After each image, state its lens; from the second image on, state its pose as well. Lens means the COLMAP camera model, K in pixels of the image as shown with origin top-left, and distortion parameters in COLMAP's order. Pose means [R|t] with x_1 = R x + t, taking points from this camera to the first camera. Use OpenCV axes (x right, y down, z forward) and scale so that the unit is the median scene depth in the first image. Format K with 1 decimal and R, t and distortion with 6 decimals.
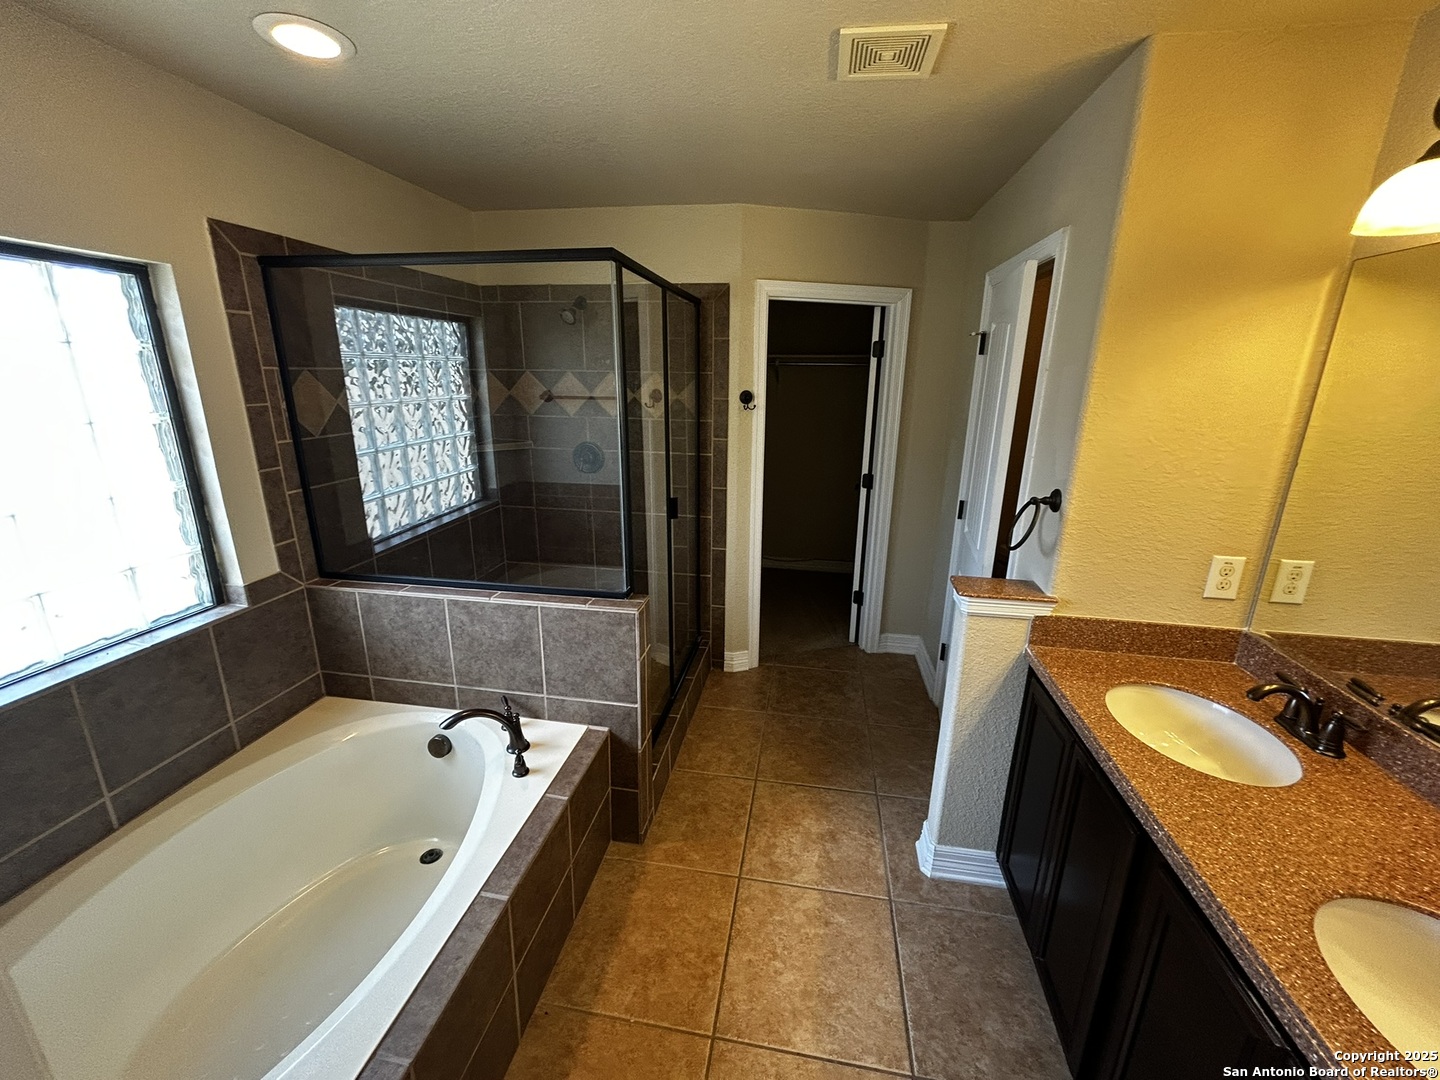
lens RADIAL K [[583.6, 0, 723.1], [0, 583.6, 535.4], [0, 0, 1]] dist [0.000060, 0.000899]
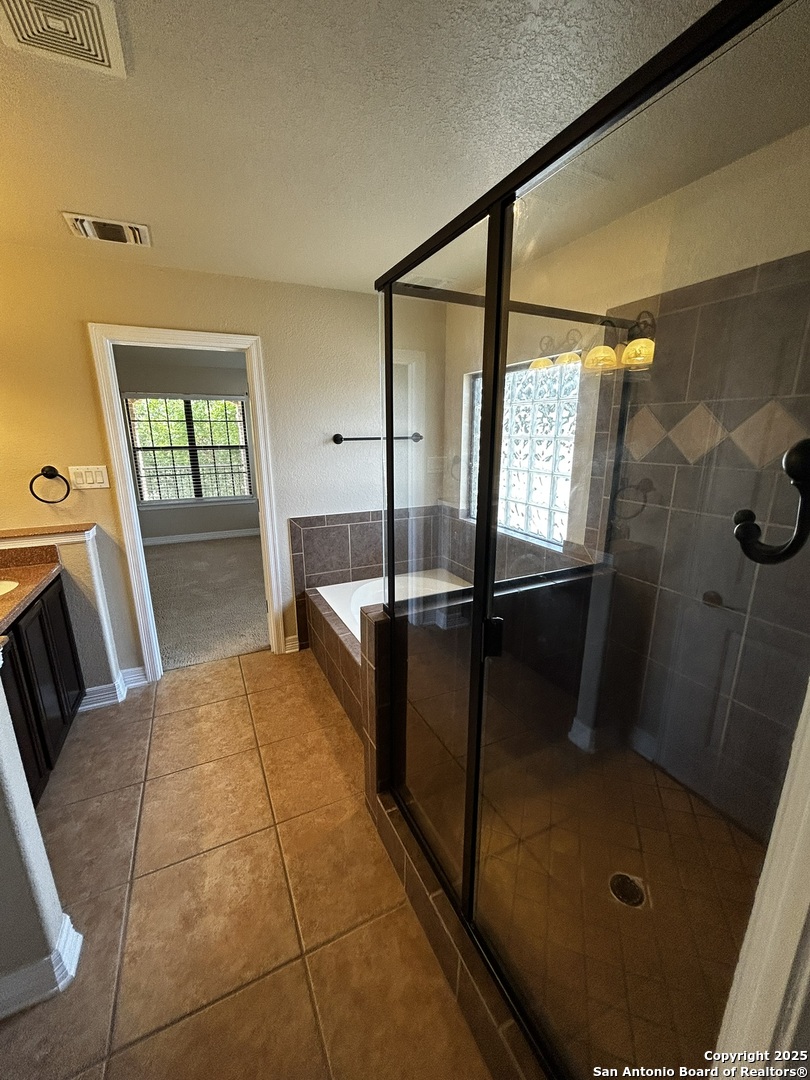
lens RADIAL K [[437.7, 0, 404.1], [0, 437.7, 545.6], [0, 0, 1]] dist [0.000060, 0.000899]
pose [[-0.822932, 0.125958, -0.554001, 0.234817], [-0.163948, 0.880983, 0.443836, -0.352969], [0.543970, 0.456075, -0.704339, 1.517512]]
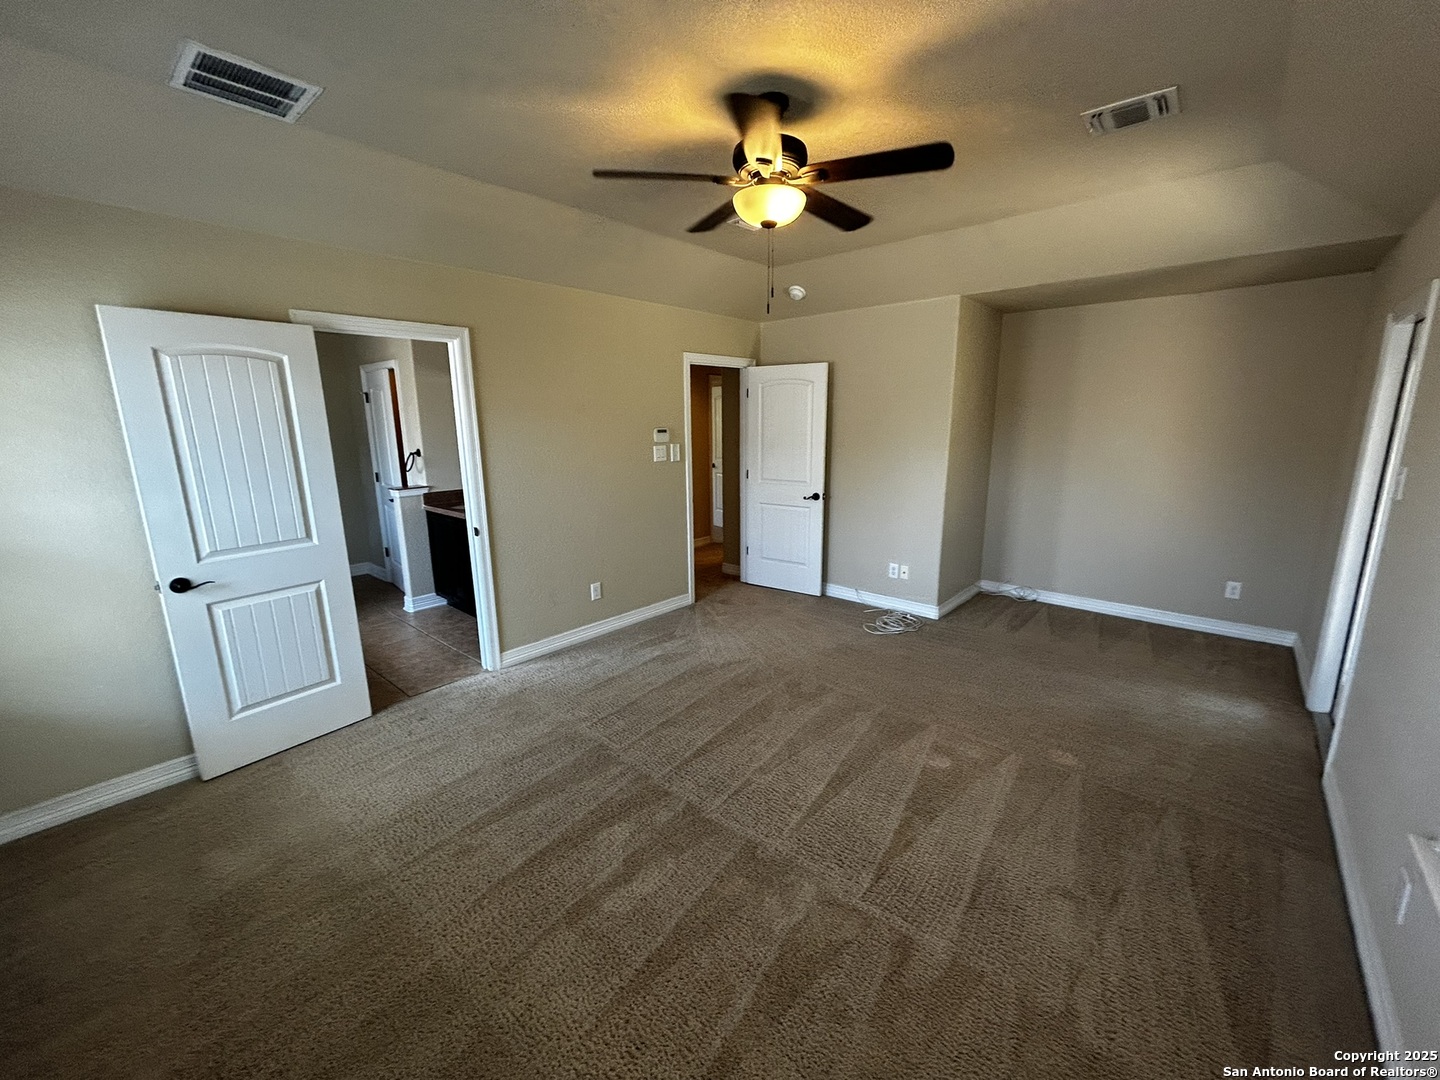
lens RADIAL K [[583.6, 0, 722.3], [0, 583.6, 540.0], [0, 0, 1]] dist [0.000060, 0.000899]
pose [[0.535902, -0.196333, 0.821135, -0.876743], [0.250630, 0.965738, 0.067337, 0.440360], [-0.806222, 0.169715, 0.566748, -1.441239]]
